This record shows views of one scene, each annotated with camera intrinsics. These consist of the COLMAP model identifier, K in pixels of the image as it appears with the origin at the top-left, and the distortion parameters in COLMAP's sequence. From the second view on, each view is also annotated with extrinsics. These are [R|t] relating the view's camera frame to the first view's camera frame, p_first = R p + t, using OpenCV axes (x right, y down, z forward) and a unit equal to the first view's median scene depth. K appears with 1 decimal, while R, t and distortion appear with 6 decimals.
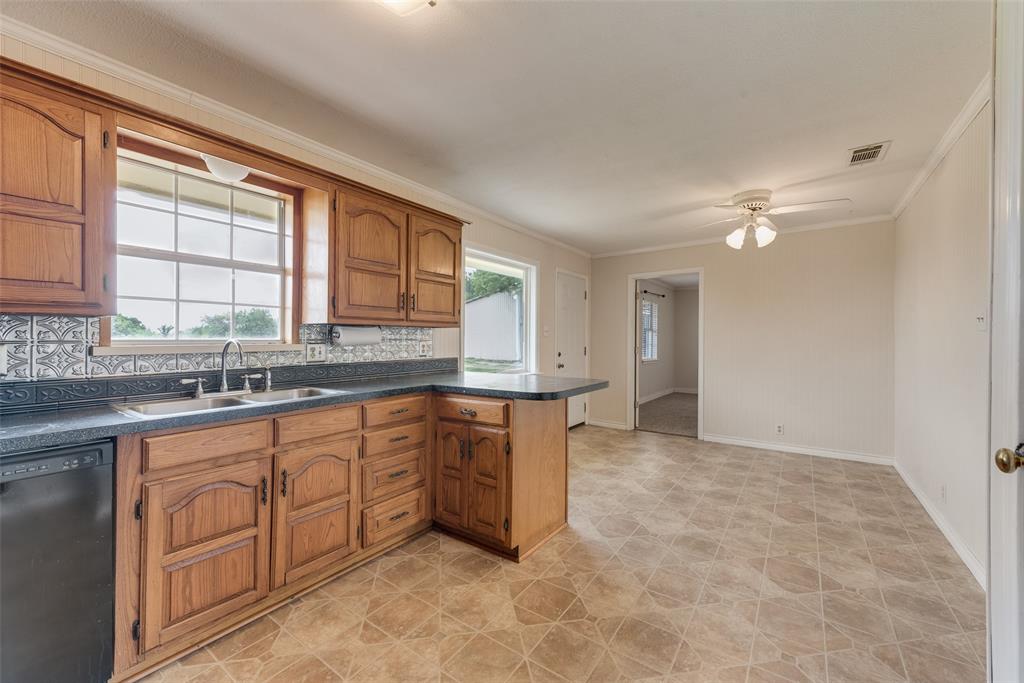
lens RADIAL K [[404.0, 0, 510.2], [0, 404.0, 342.2], [0, 0, 1]] dist [0.010531, -0.000169]
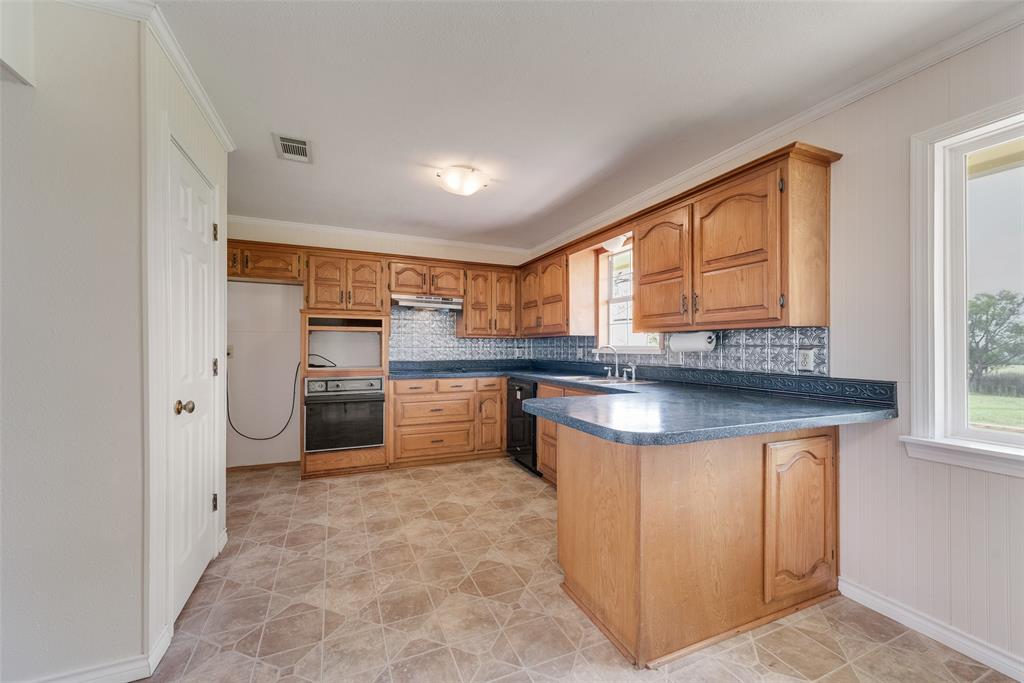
lens RADIAL K [[400.7, 0, 512.9], [0, 400.7, 346.8], [0, 0, 1]] dist [0.009426, -0.000179]
pose [[-0.503035, 0.000781, -0.864266, 0.807634], [-0.007768, 0.999955, 0.005425, -0.006610], [0.864231, 0.009443, -0.503006, 1.262854]]
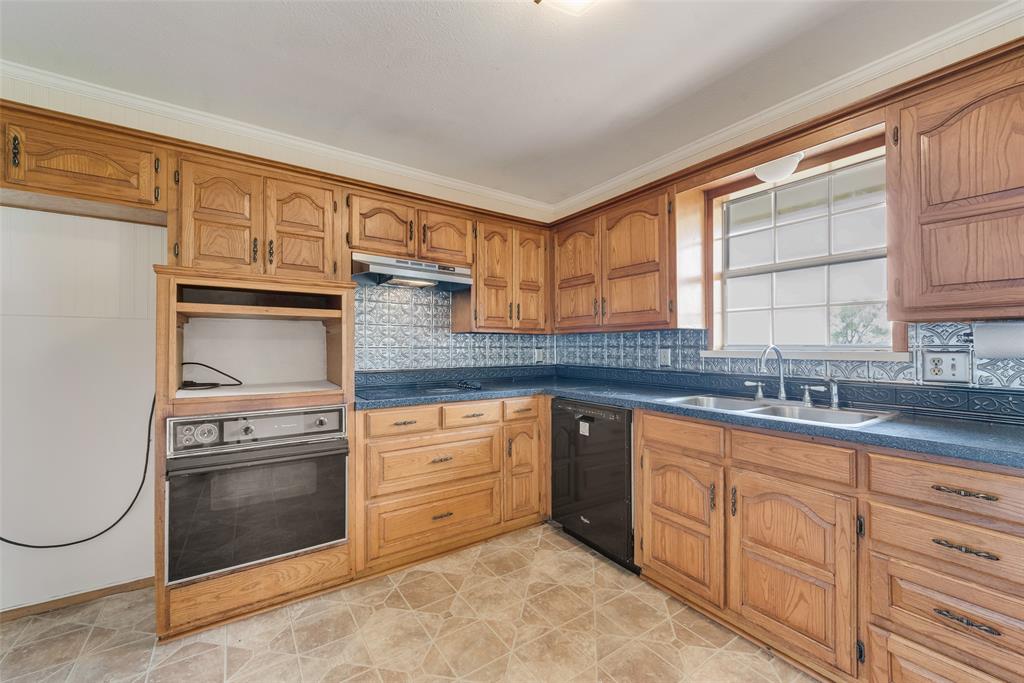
lens RADIAL K [[401.0, 0, 516.3], [0, 401.0, 346.2], [0, 0, 1]] dist [0.001334, -0.000137]
pose [[-0.332187, 0.001969, -0.943211, 0.348417], [-0.008763, 0.999948, 0.005174, -0.003658], [0.943173, 0.009984, -0.332153, 0.623768]]
